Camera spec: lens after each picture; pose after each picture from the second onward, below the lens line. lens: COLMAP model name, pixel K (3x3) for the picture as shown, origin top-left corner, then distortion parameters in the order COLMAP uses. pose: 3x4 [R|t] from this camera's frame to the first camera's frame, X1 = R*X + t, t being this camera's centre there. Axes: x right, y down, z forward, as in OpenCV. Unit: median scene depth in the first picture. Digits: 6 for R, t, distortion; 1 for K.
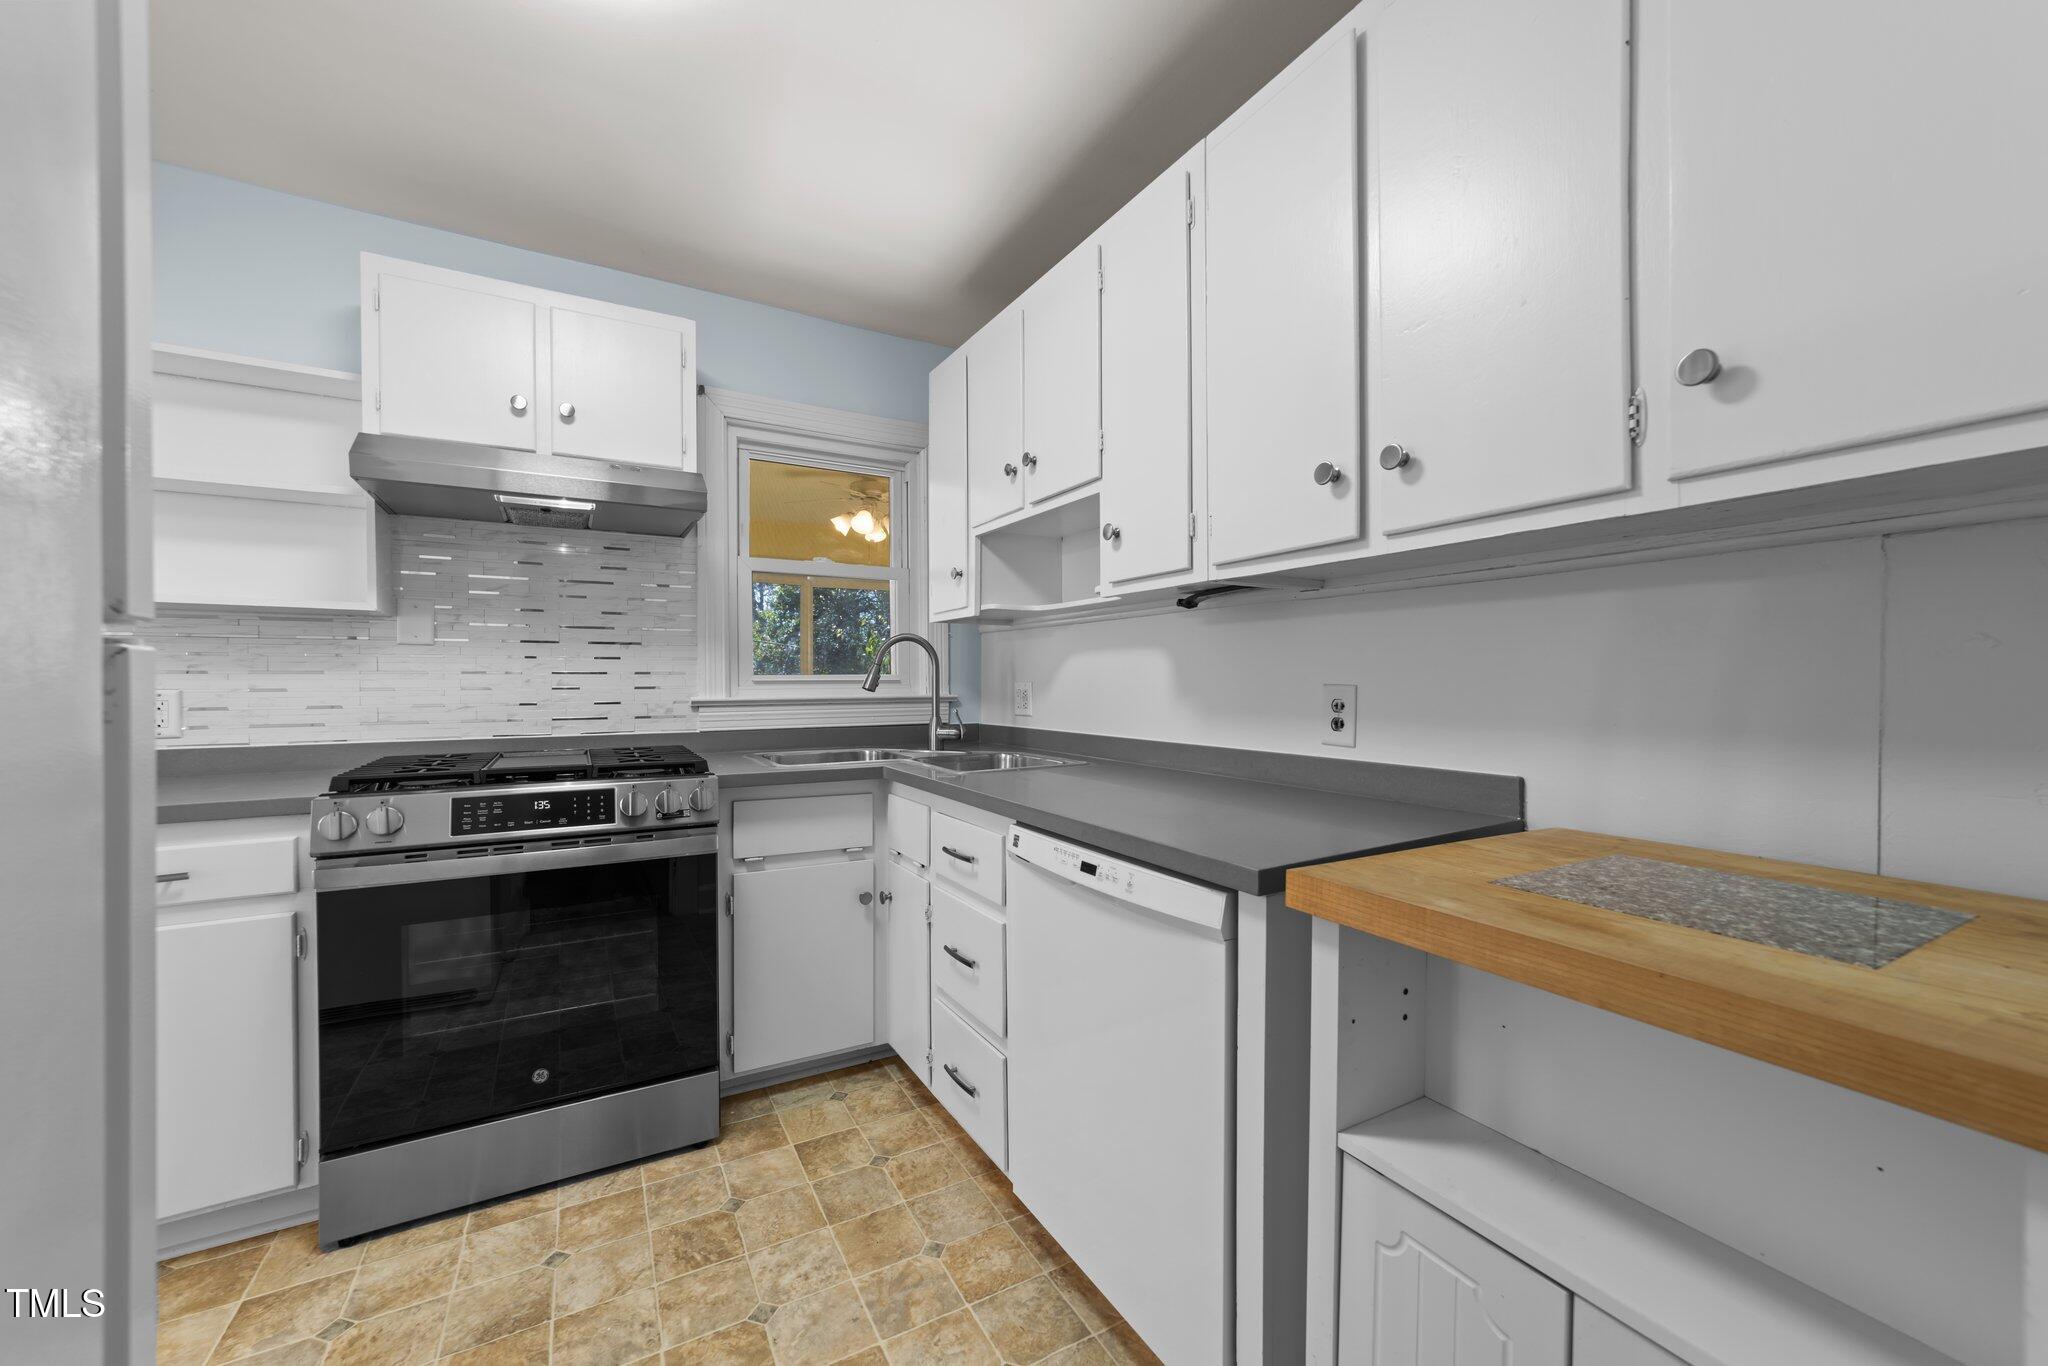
lens RADIAL K [[783.6, 0, 1020.2], [0, 783.6, 692.4], [0, 0, 1]] dist [0.008614, 0.000787]
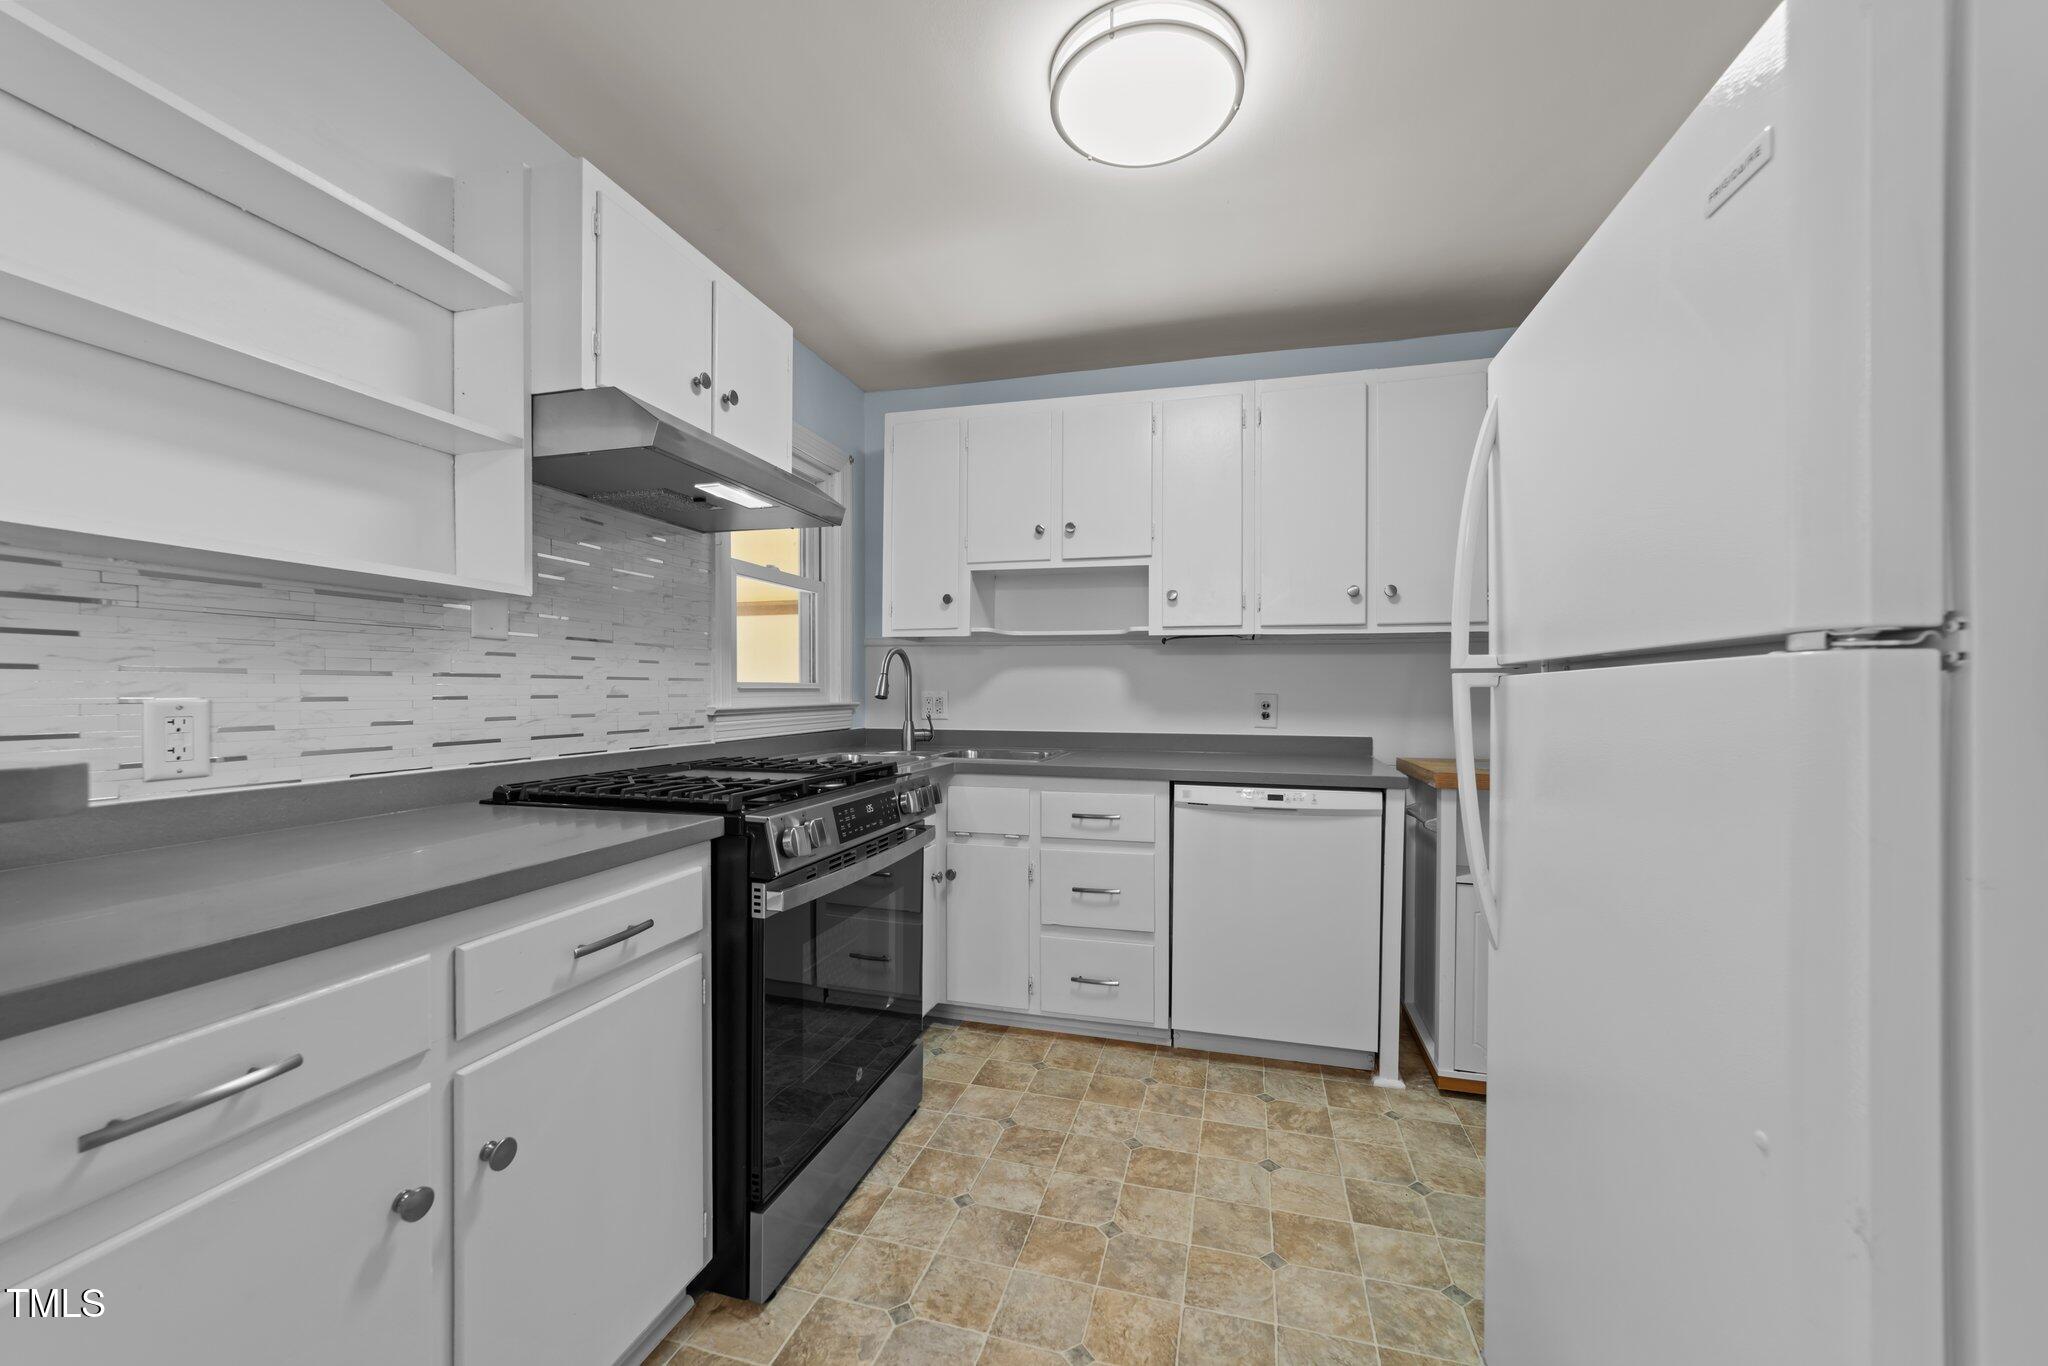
lens RADIAL K [[783.6, 0, 1024.2], [0, 783.6, 686.2], [0, 0, 1]] dist [0.008614, 0.000787]
pose [[0.702511, 0.008381, 0.711624, -1.233948], [0.004175, 0.999865, -0.015898, -0.000964], [-0.711661, 0.014140, 0.702381, 0.125440]]
